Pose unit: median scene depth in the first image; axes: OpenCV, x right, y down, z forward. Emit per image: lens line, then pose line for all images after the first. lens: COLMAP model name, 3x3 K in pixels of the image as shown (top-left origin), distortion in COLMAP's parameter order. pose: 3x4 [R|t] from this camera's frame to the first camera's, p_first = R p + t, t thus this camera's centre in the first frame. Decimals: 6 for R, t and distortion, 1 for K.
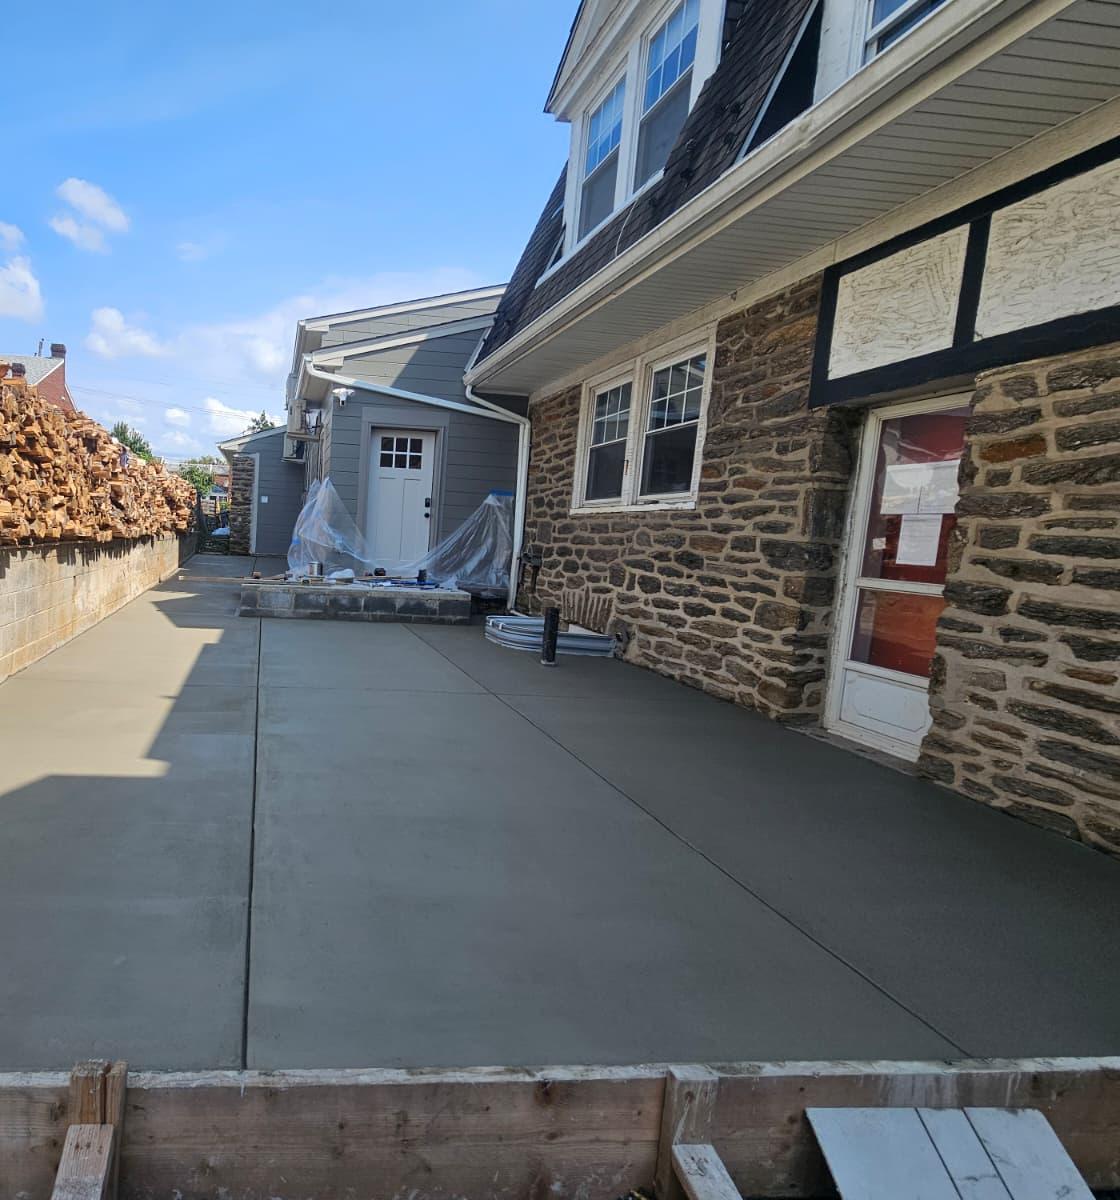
lens RADIAL K [[657.4, 0, 320.6], [0, 657.4, 595.3], [0, 0, 1]] dist [-0.000642, -0.001628]
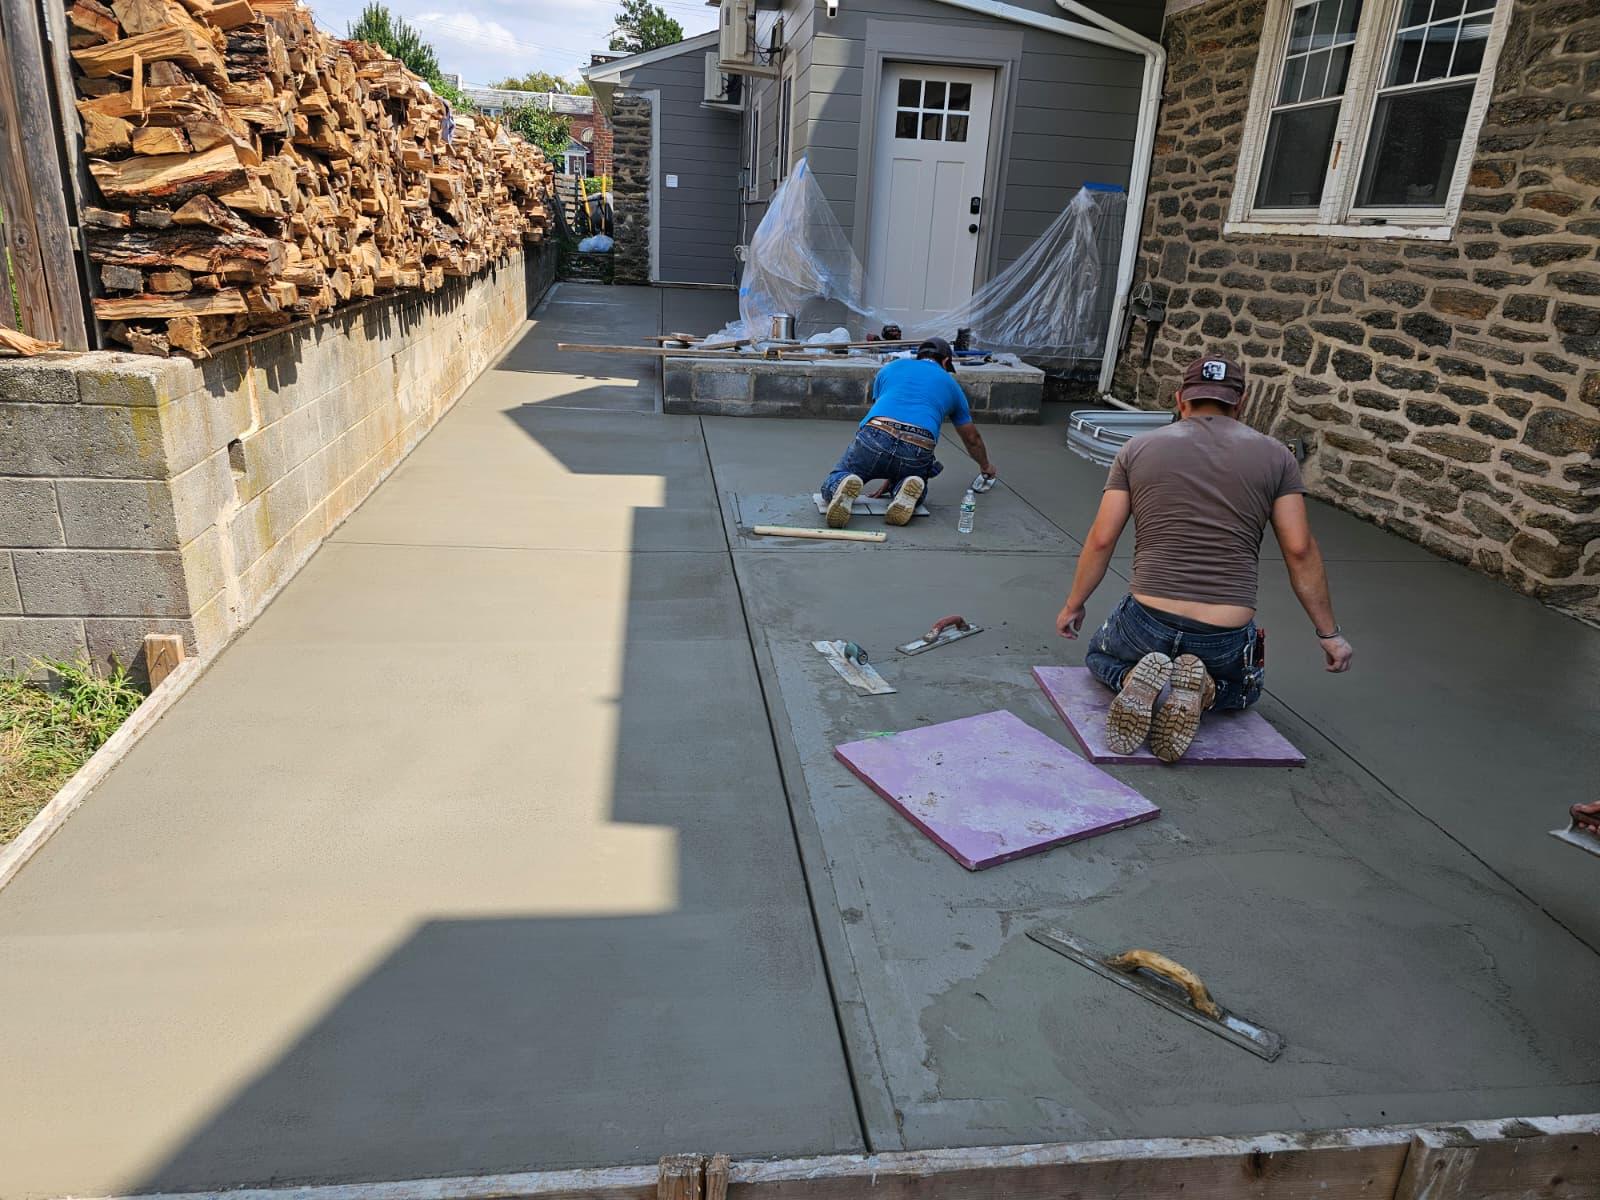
lens RADIAL K [[1077.6, 0, 798.9], [0, 1077.6, 620.4], [0, 0, 1]] dist [0.058491, -0.052087]
pose [[0.998923, -0.014397, 0.044100, -0.057147], [0.002692, 0.967015, 0.254707, -0.045370], [-0.046313, -0.254314, 0.966012, -0.013488]]
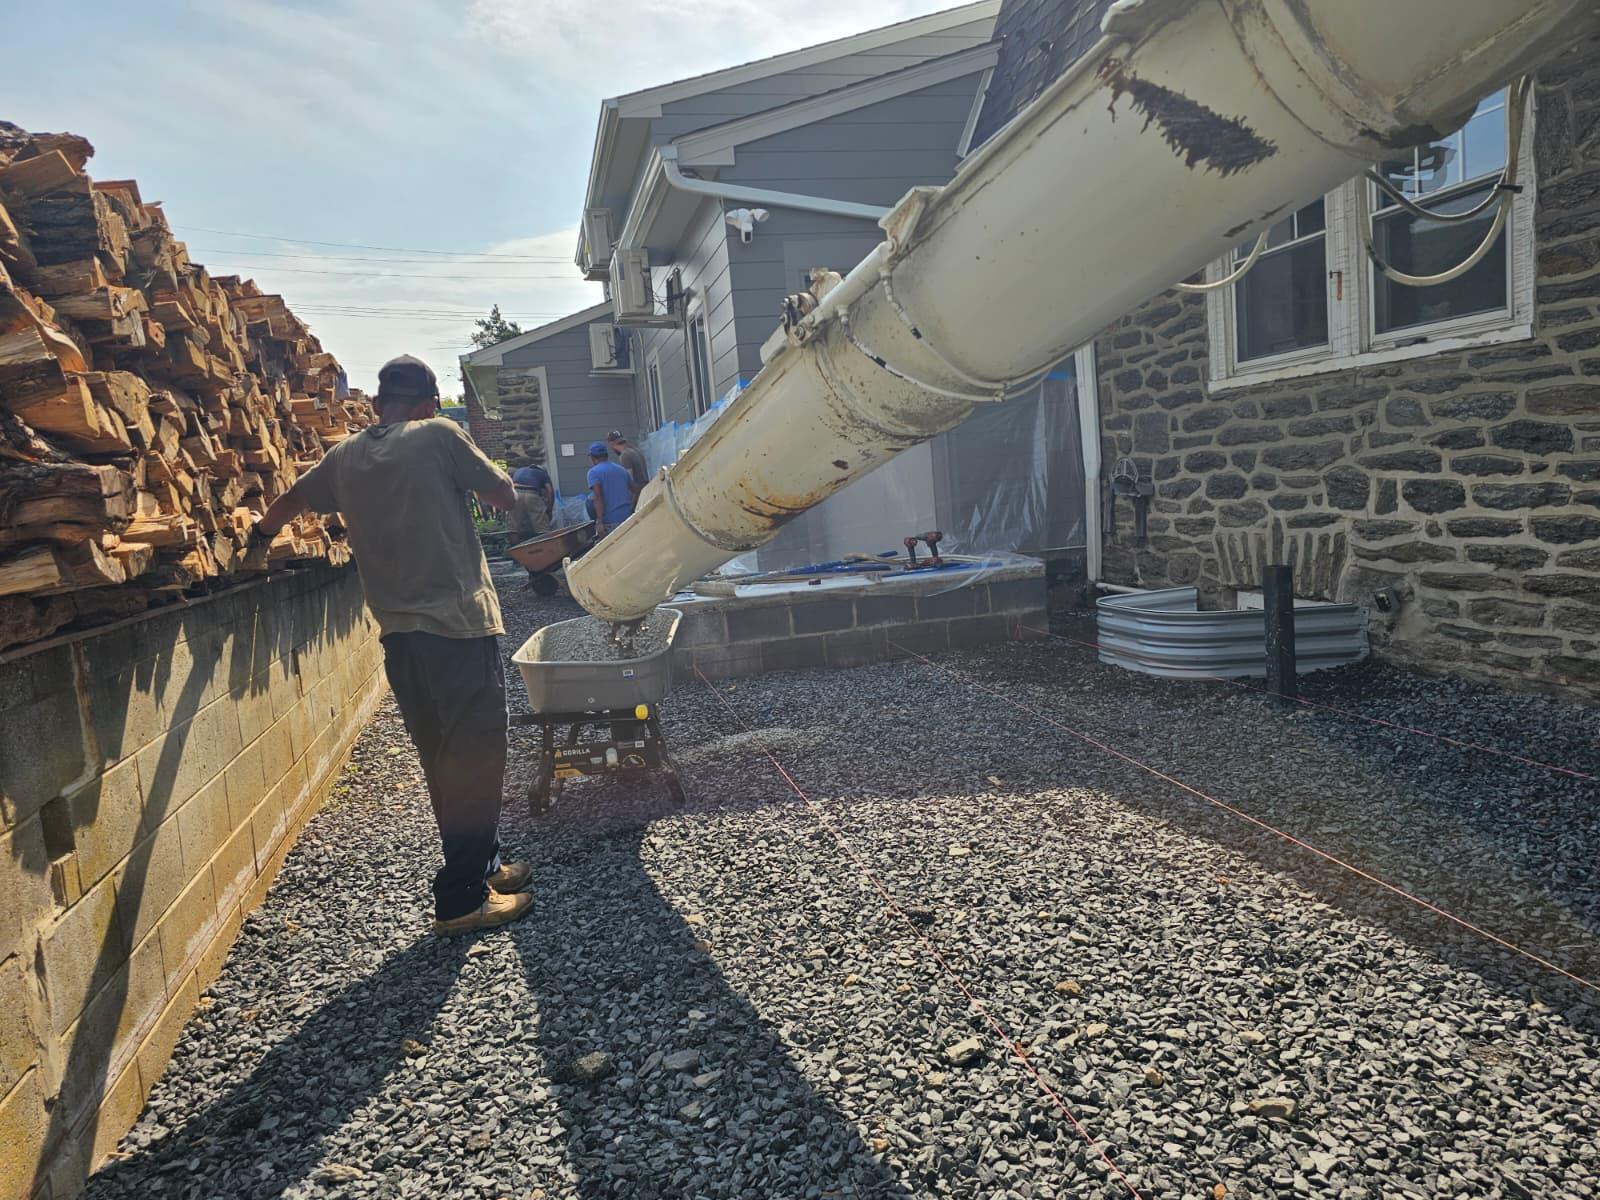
lens RADIAL K [[1077.1, 0, 797.0], [0, 1077.1, 588.5], [0, 0, 1]] dist [0.067950, -0.059325]
pose [[0.975862, -0.152068, 0.156746, -0.141723], [0.152617, 0.988248, 0.008599, -0.027296], [-0.156211, 0.015531, 0.987602, 0.202215]]
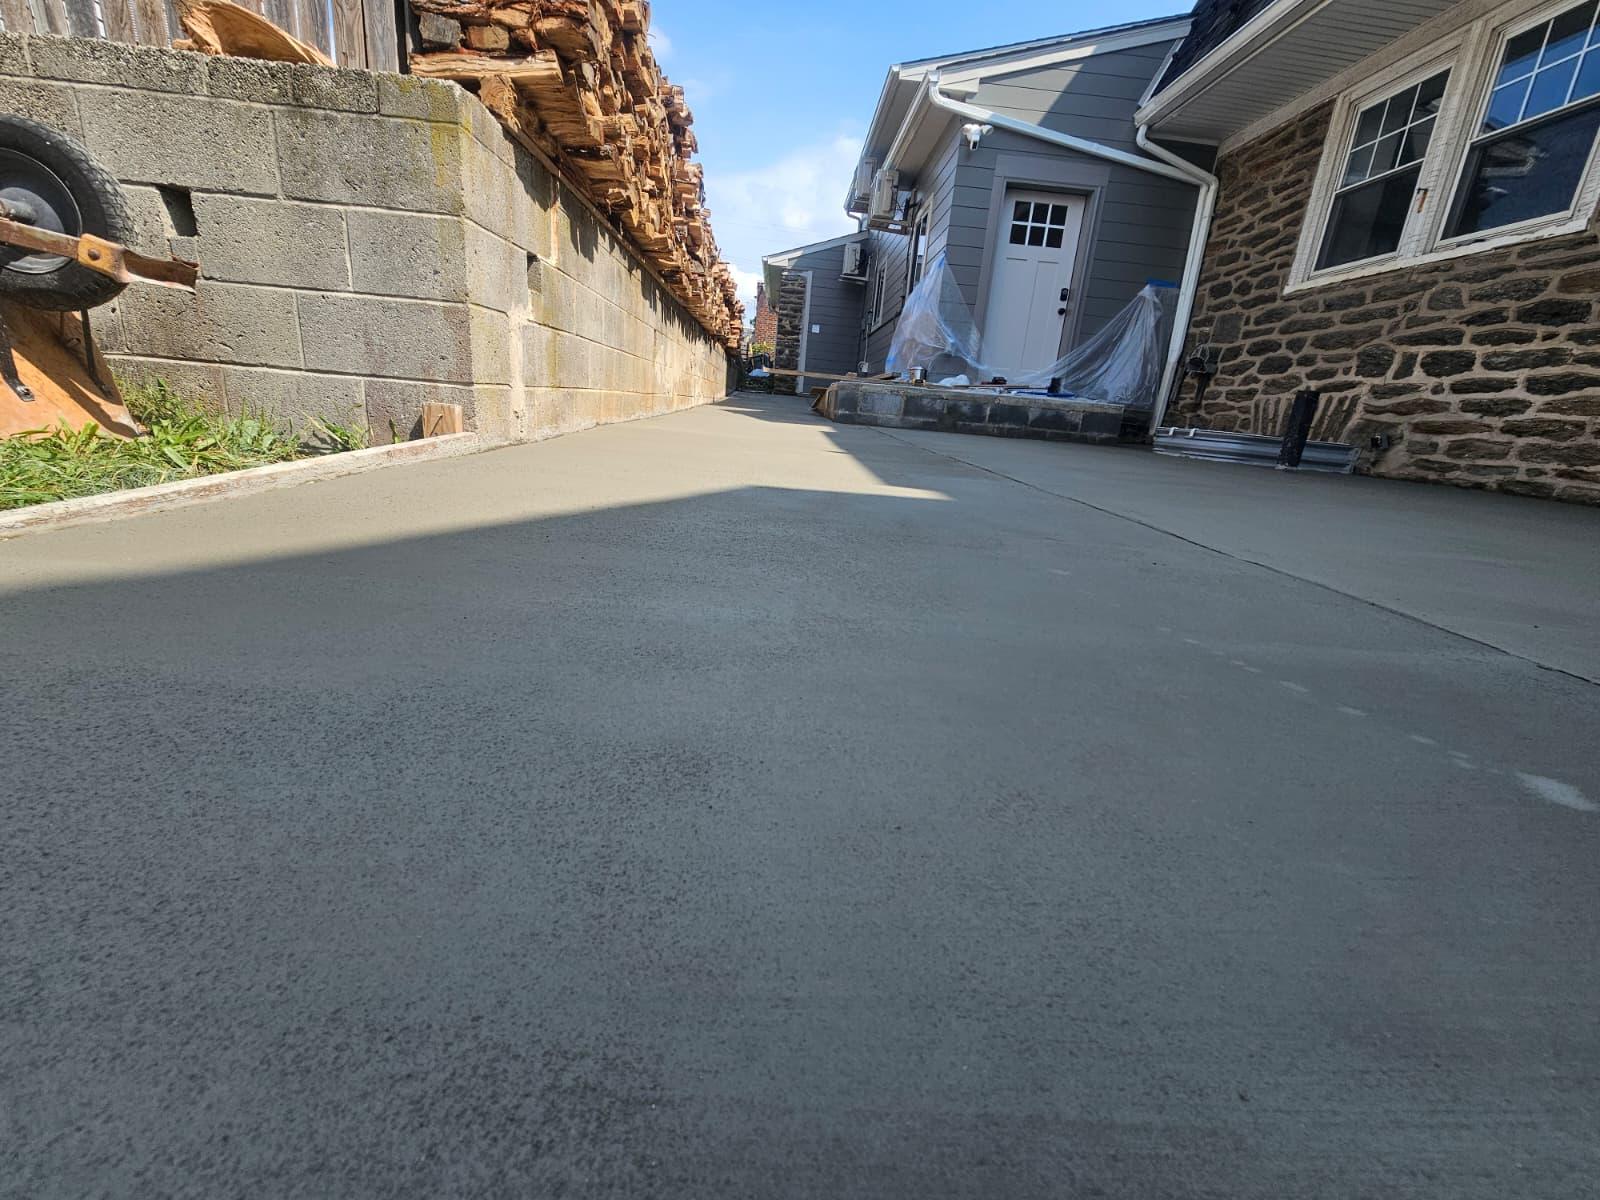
lens RADIAL K [[652.5, 0, 797.6], [0, 652.5, 595.0], [0, 0, 1]] dist [-0.000860, -0.000473]
pose [[0.998640, 0.042300, -0.030480, -0.170745], [-0.036297, 0.983724, 0.175981, 0.127201], [0.037428, -0.174635, 0.983922, 0.215073]]
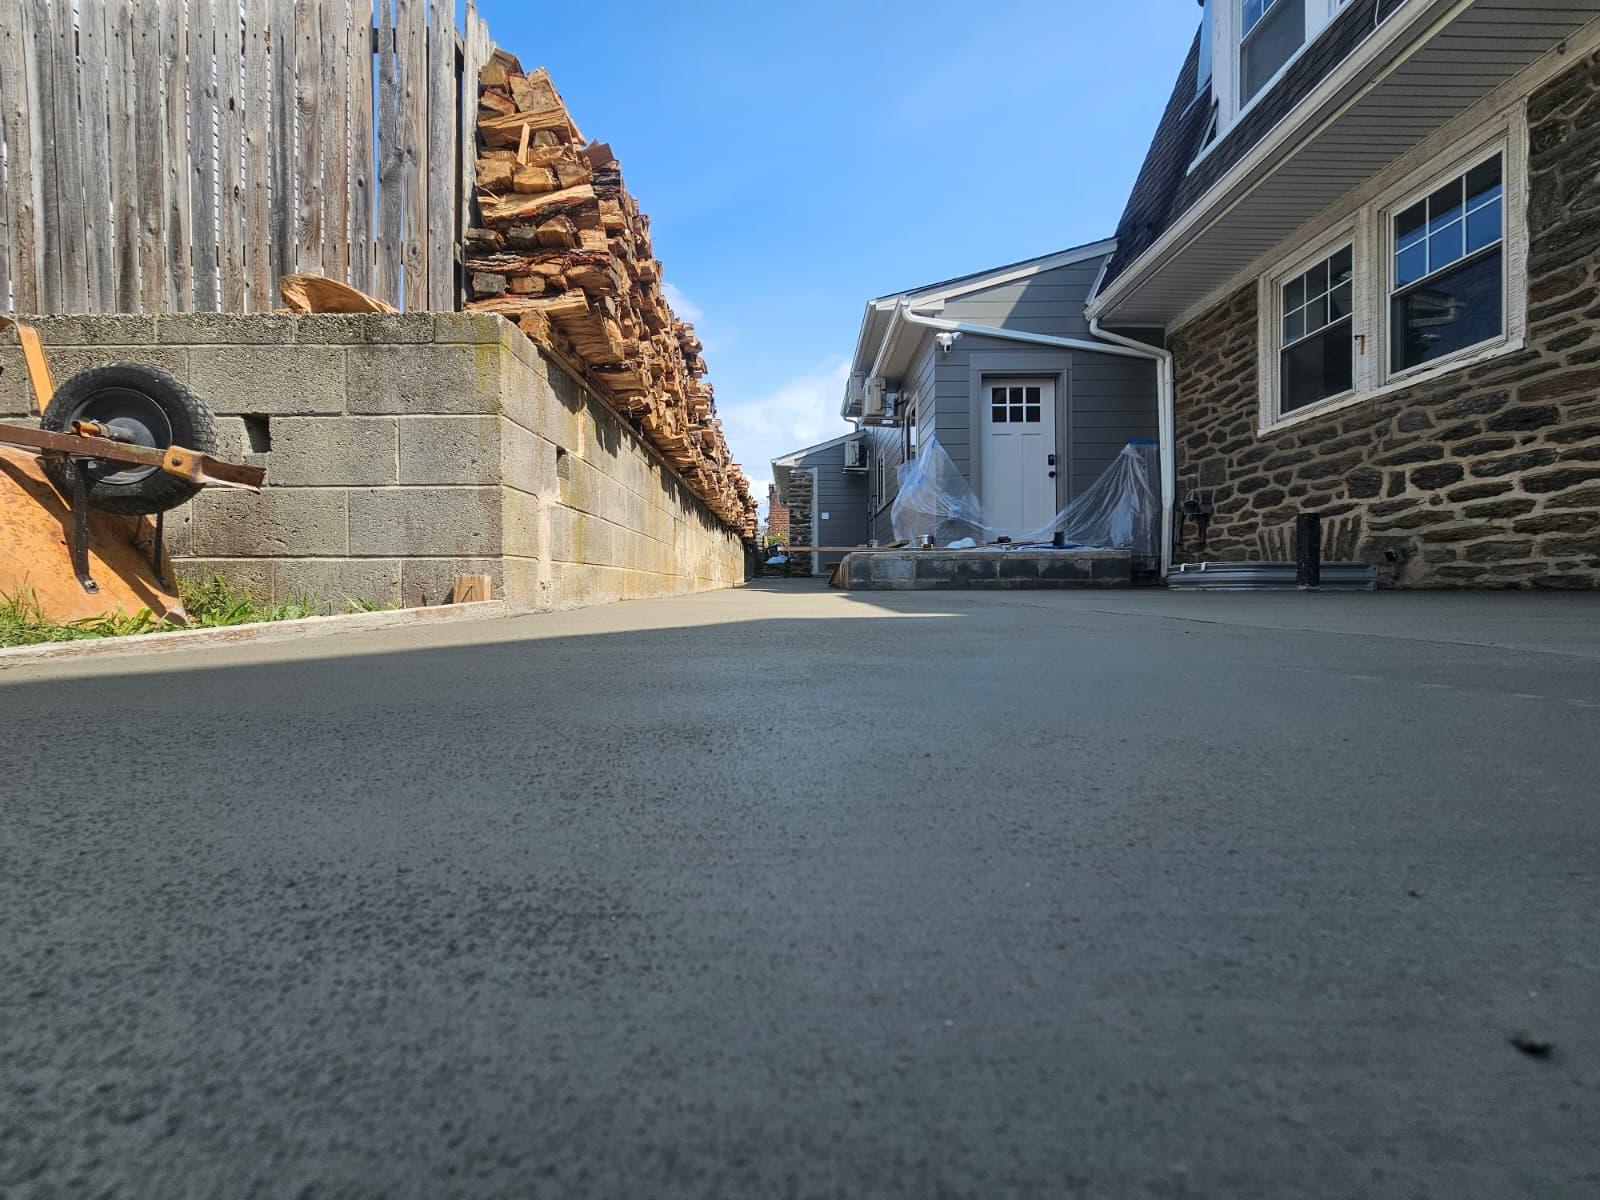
lens RADIAL K [[653.3, 0, 797.3], [0, 653.3, 594.5], [0, 0, 1]] dist [-0.001106, -0.000589]
pose [[0.996018, -0.056787, -0.068732, -0.168520], [0.049495, 0.993396, -0.103508, 0.149436], [0.074156, 0.099694, 0.992251, 0.217300]]
